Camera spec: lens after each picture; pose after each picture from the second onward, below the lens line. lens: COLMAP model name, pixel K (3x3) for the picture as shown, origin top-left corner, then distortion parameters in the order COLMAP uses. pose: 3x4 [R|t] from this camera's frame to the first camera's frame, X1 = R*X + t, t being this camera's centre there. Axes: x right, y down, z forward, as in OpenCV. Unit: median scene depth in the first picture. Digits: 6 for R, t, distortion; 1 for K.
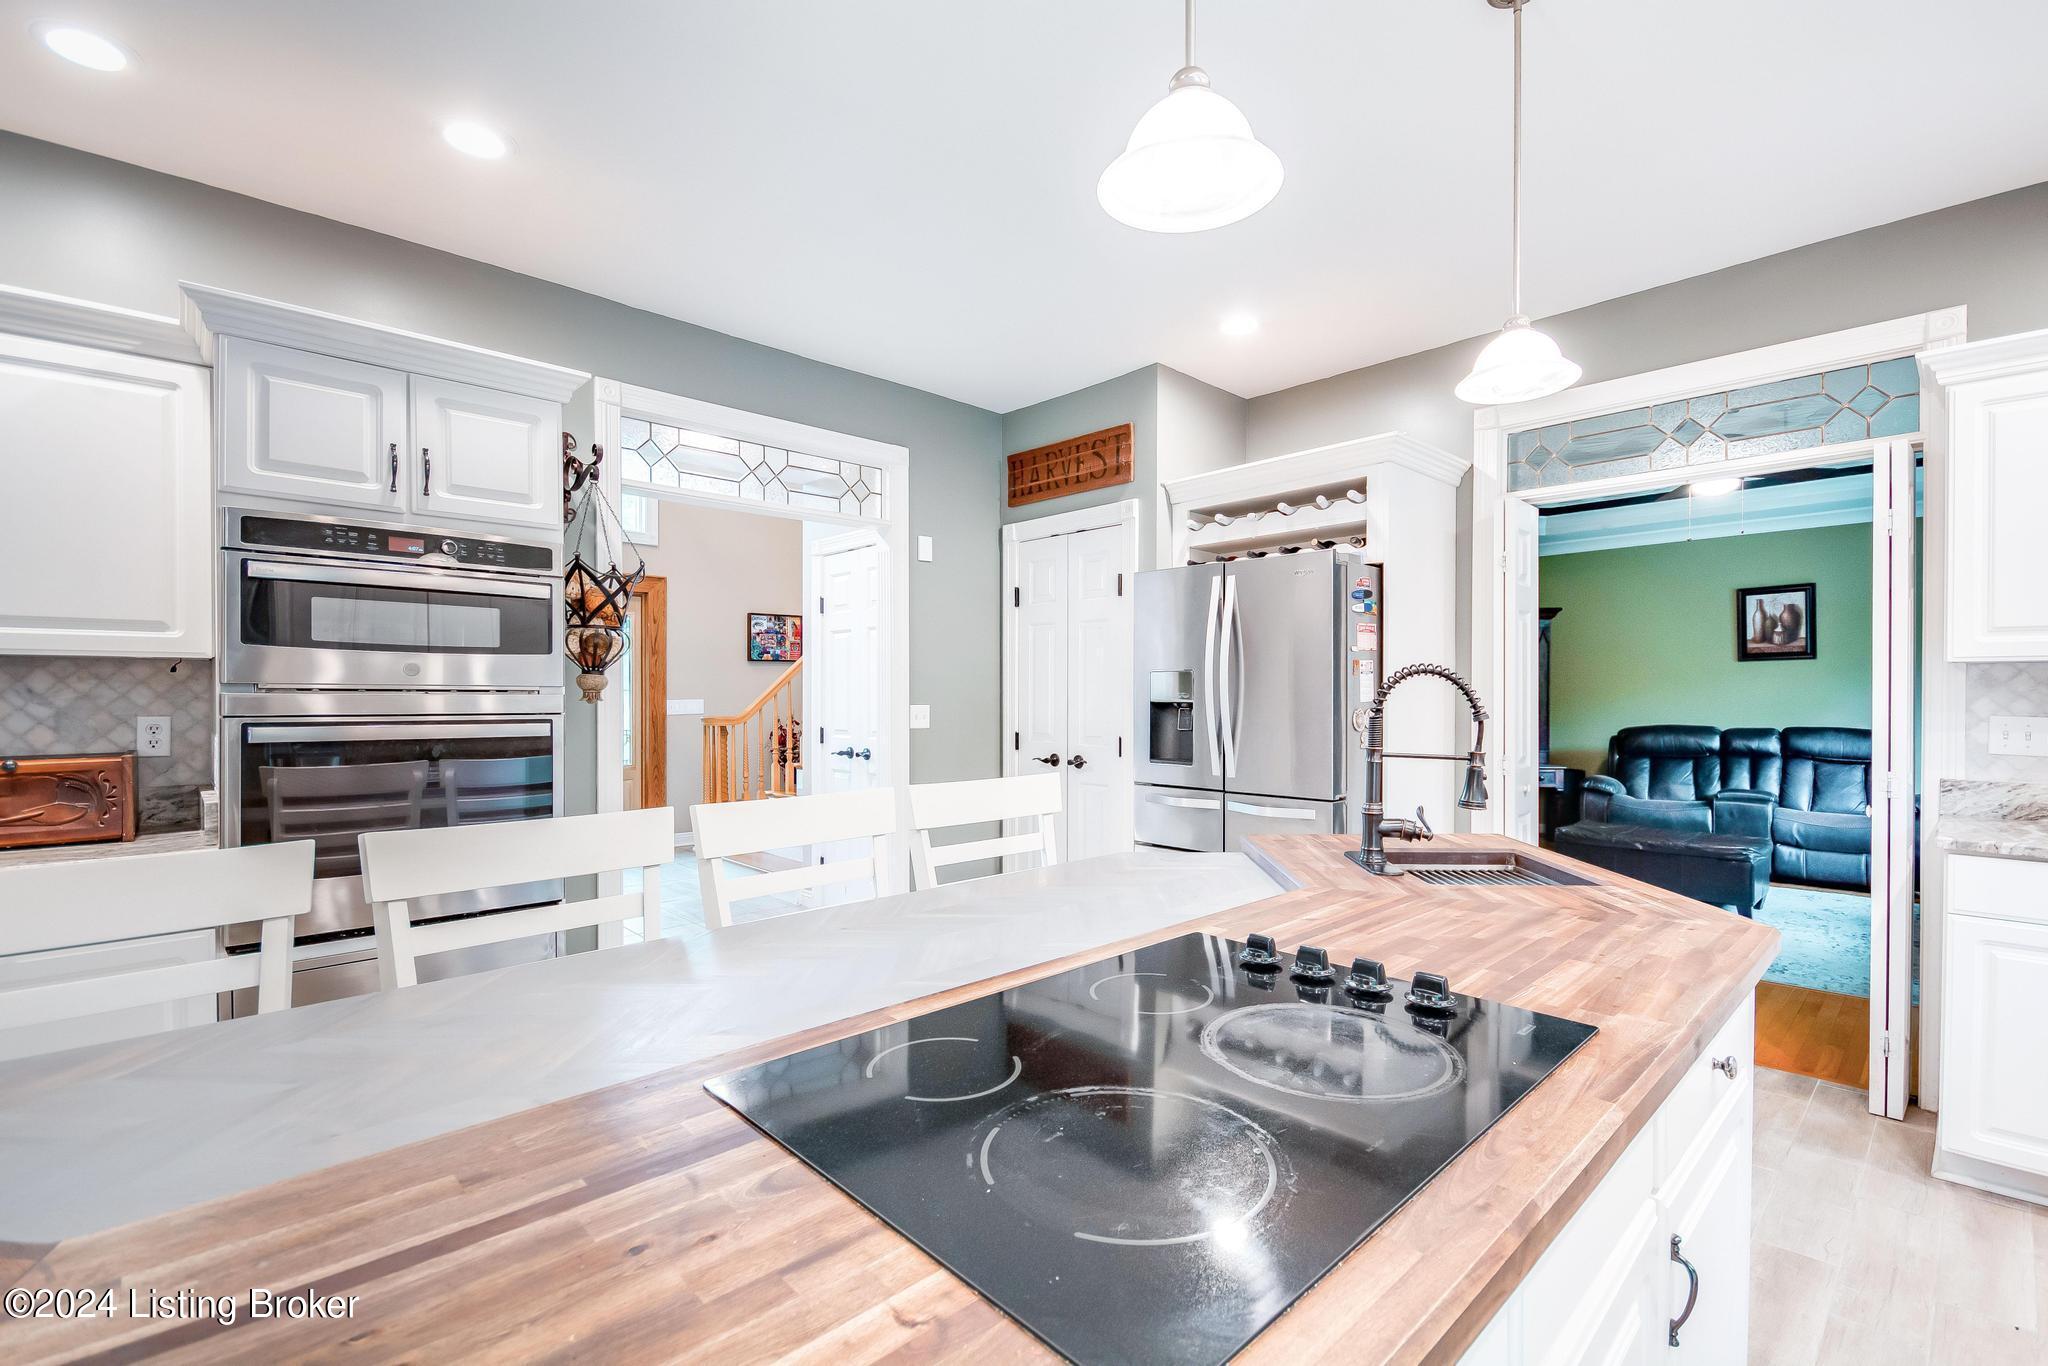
lens RADIAL K [[899.4, 0, 1037.8], [0, 899.4, 687.0], [0, 0, 1]] dist [0.012662, -0.003632]
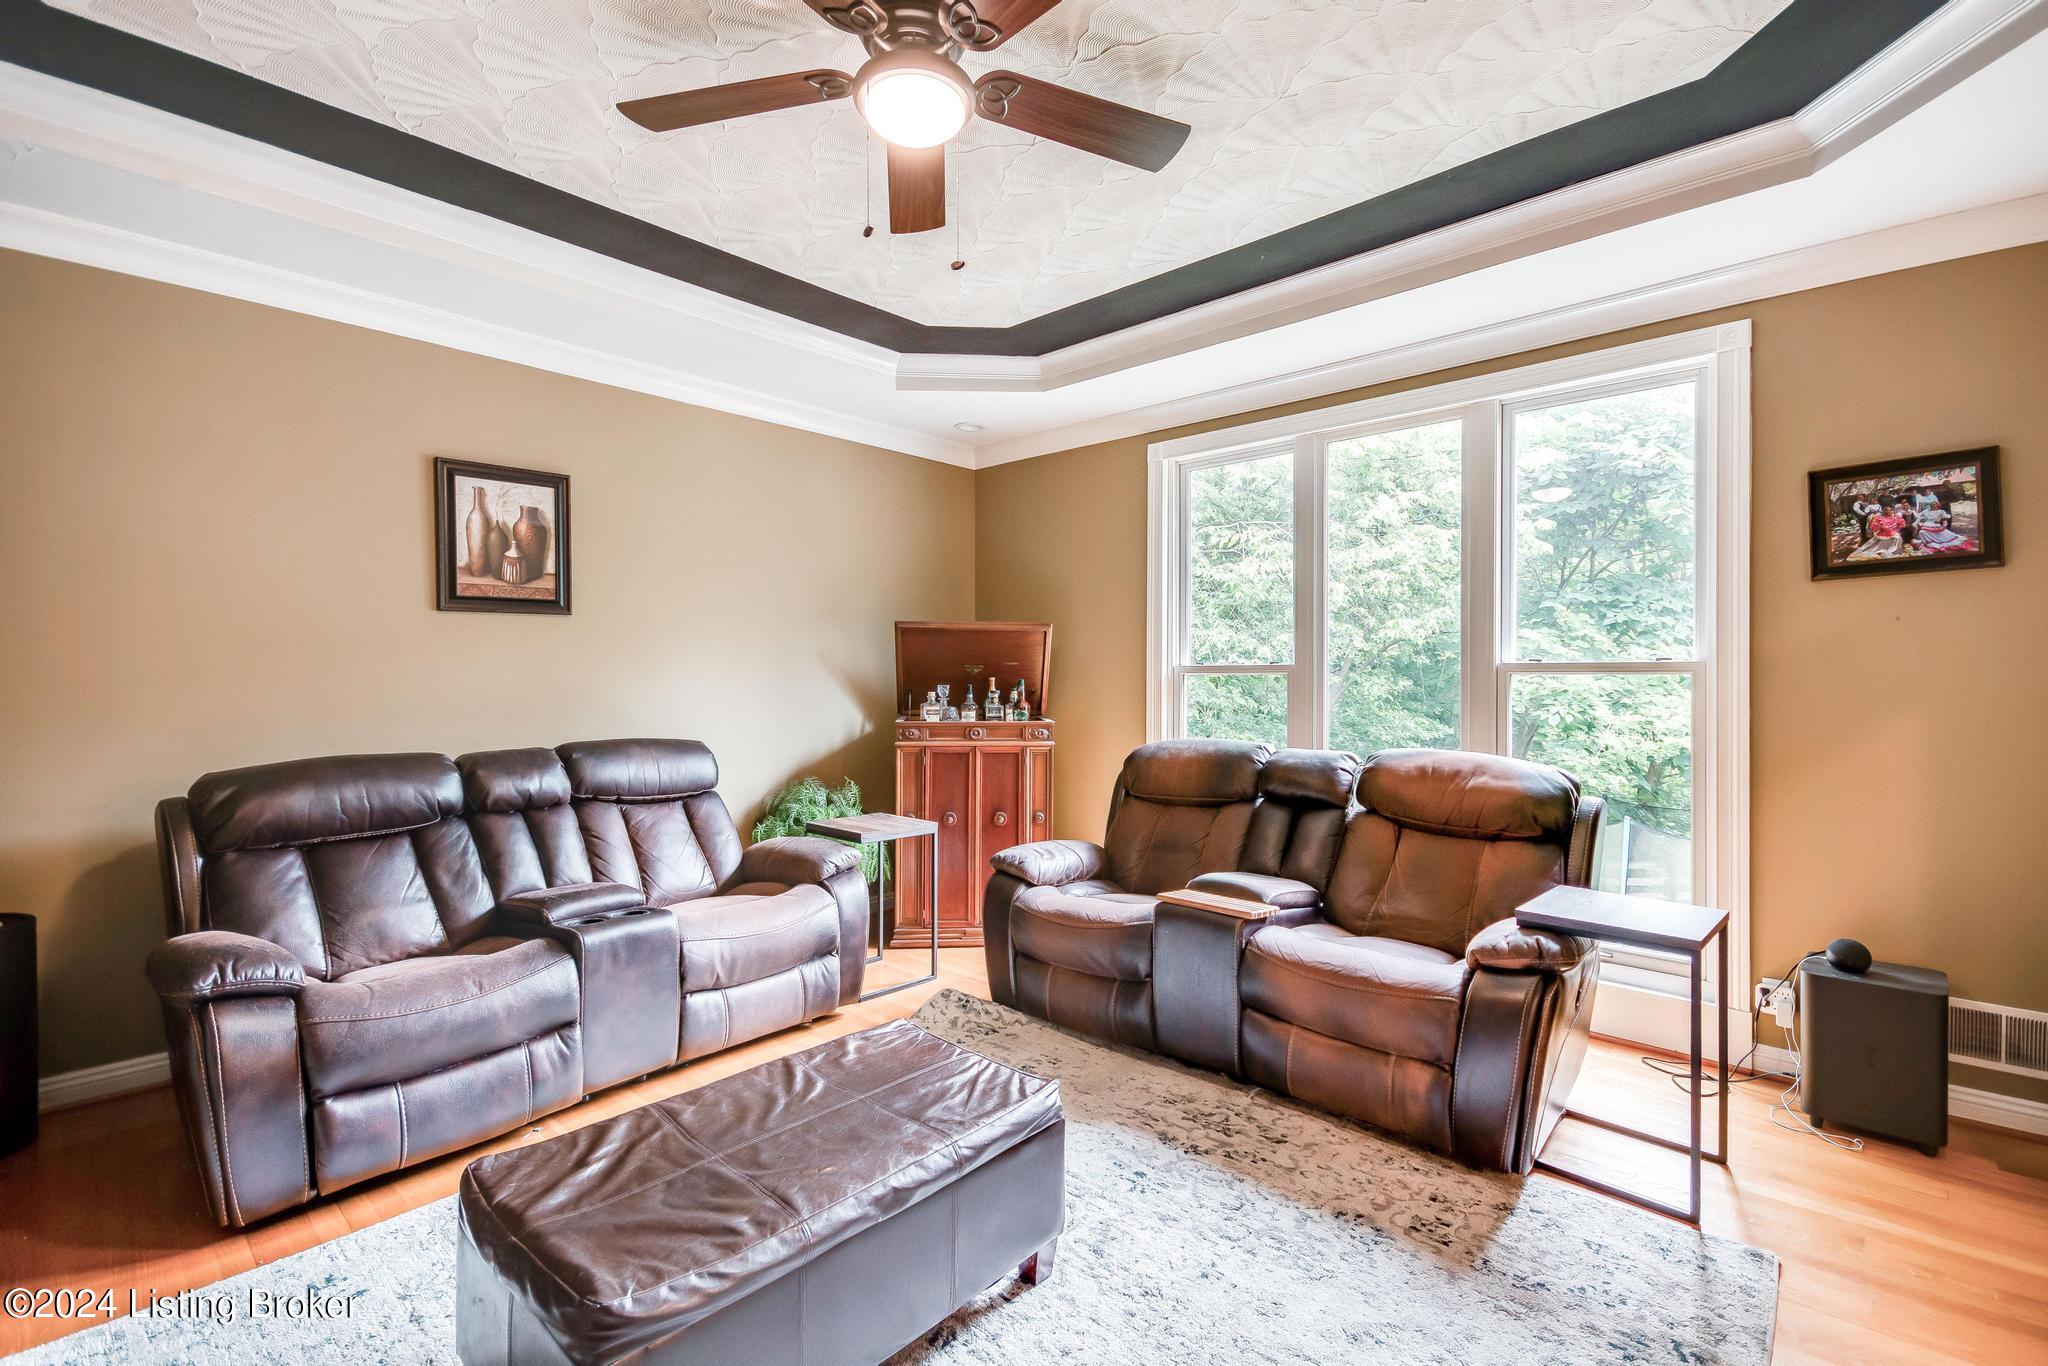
lens RADIAL K [[899.4, 0, 1024.8], [0, 899.4, 681.3], [0, 0, 1]] dist [0.012662, -0.003632]
pose [[-0.062230, -0.004996, 0.998049, 0.289825], [-0.005898, 0.999972, 0.004637, 0.005042], [-0.998044, -0.005598, -0.062258, 0.744021]]
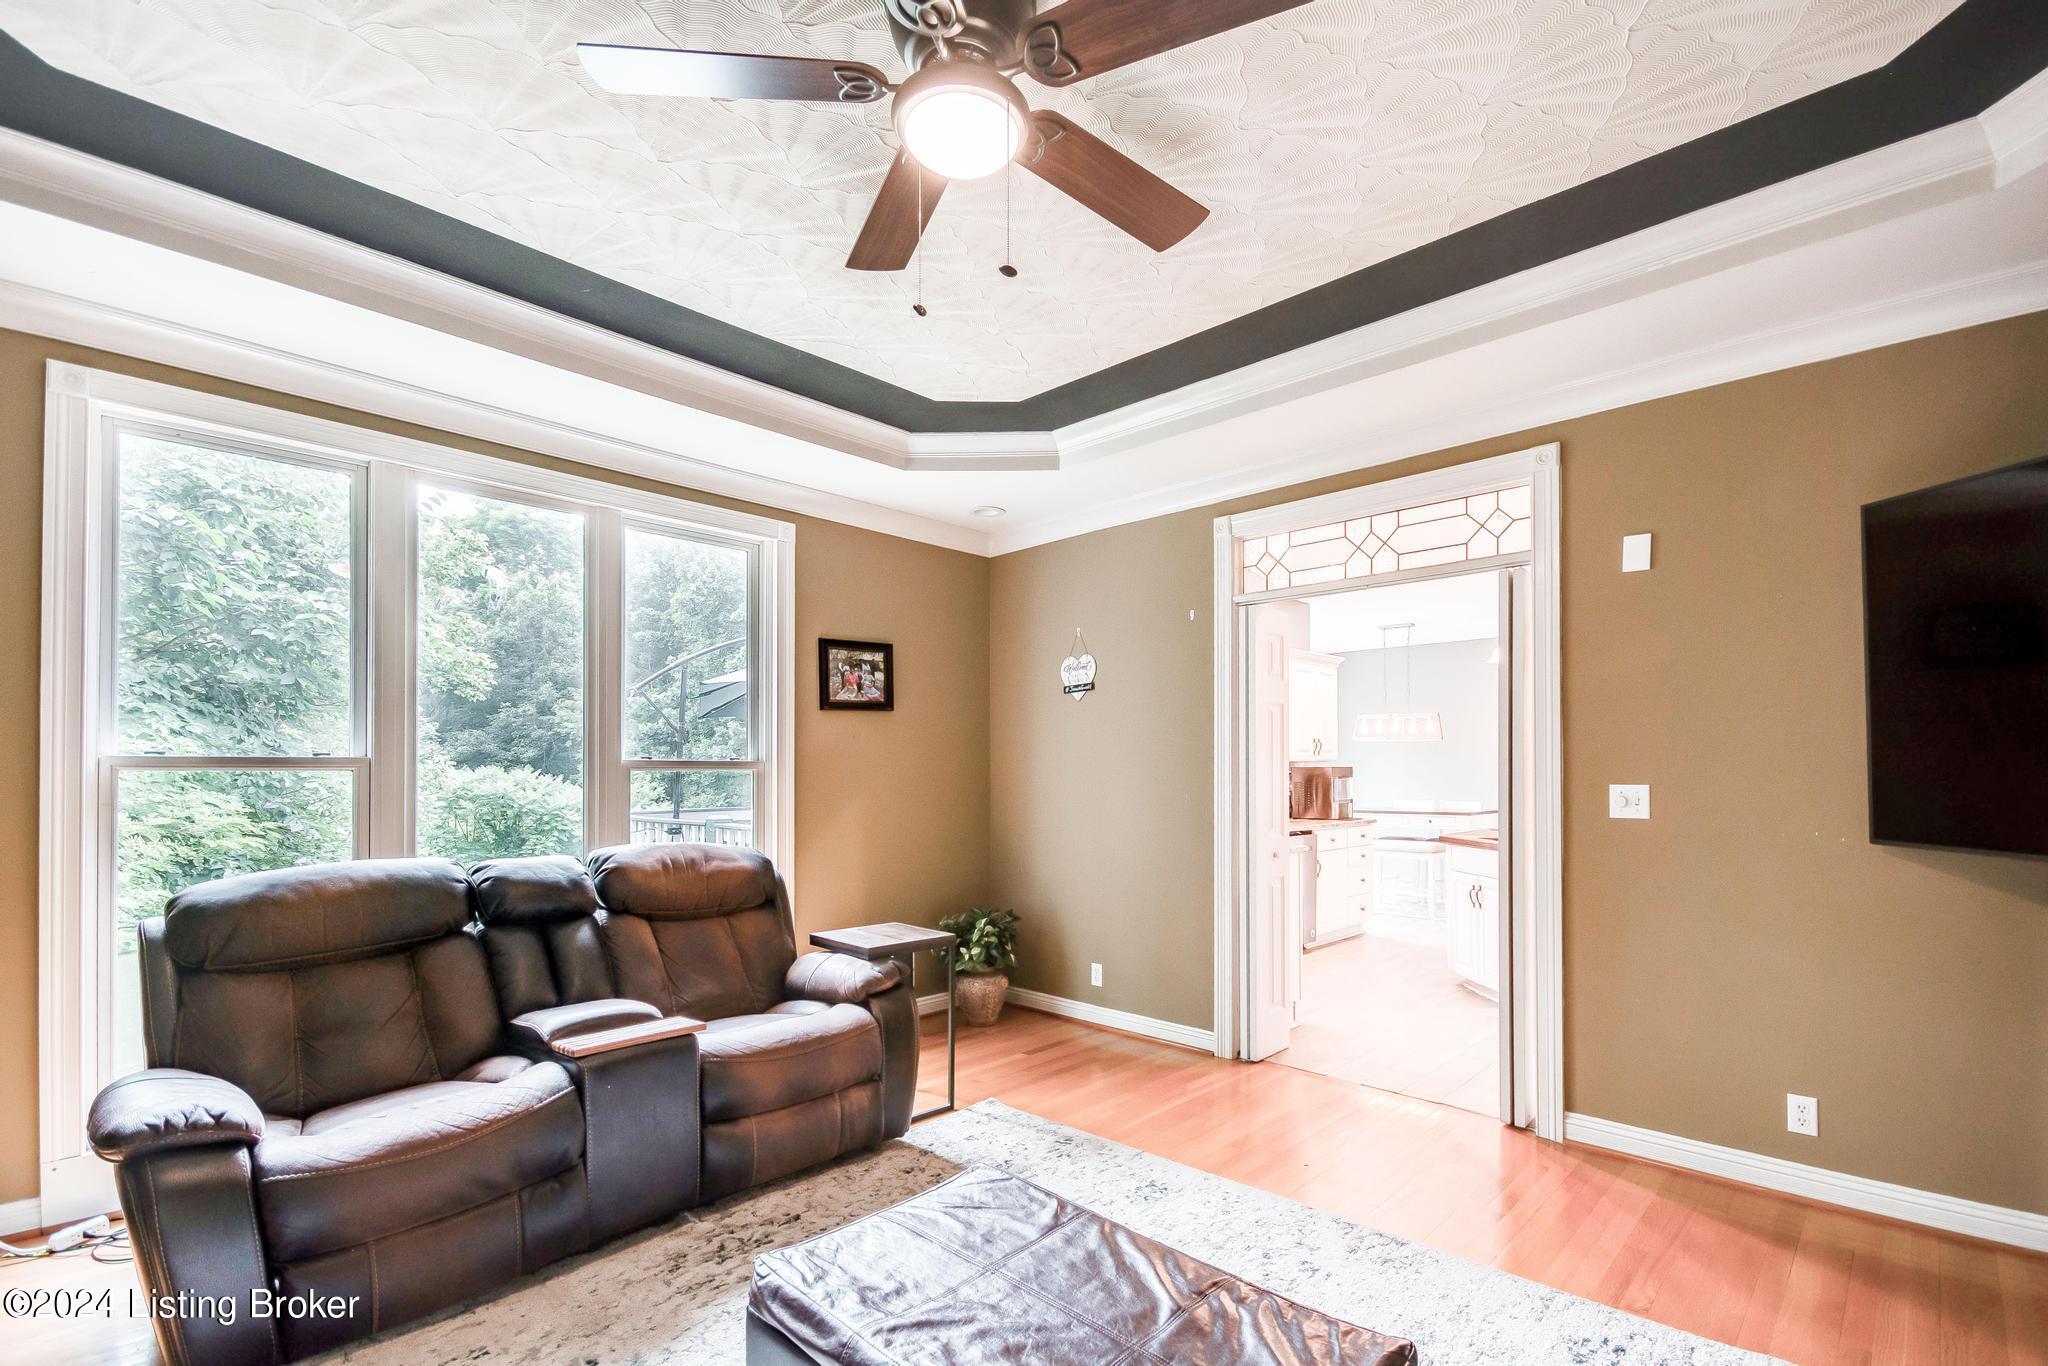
lens RADIAL K [[899.4, 0, 1069.6], [0, 899.4, 770.6], [0, 0, 1]] dist [0.012662, -0.003632]
pose [[-0.999112, 0.004350, -0.041919, 0.405551], [0.004606, 0.999971, -0.006010, 0.005418], [0.041892, -0.006197, -0.999103, 0.861822]]
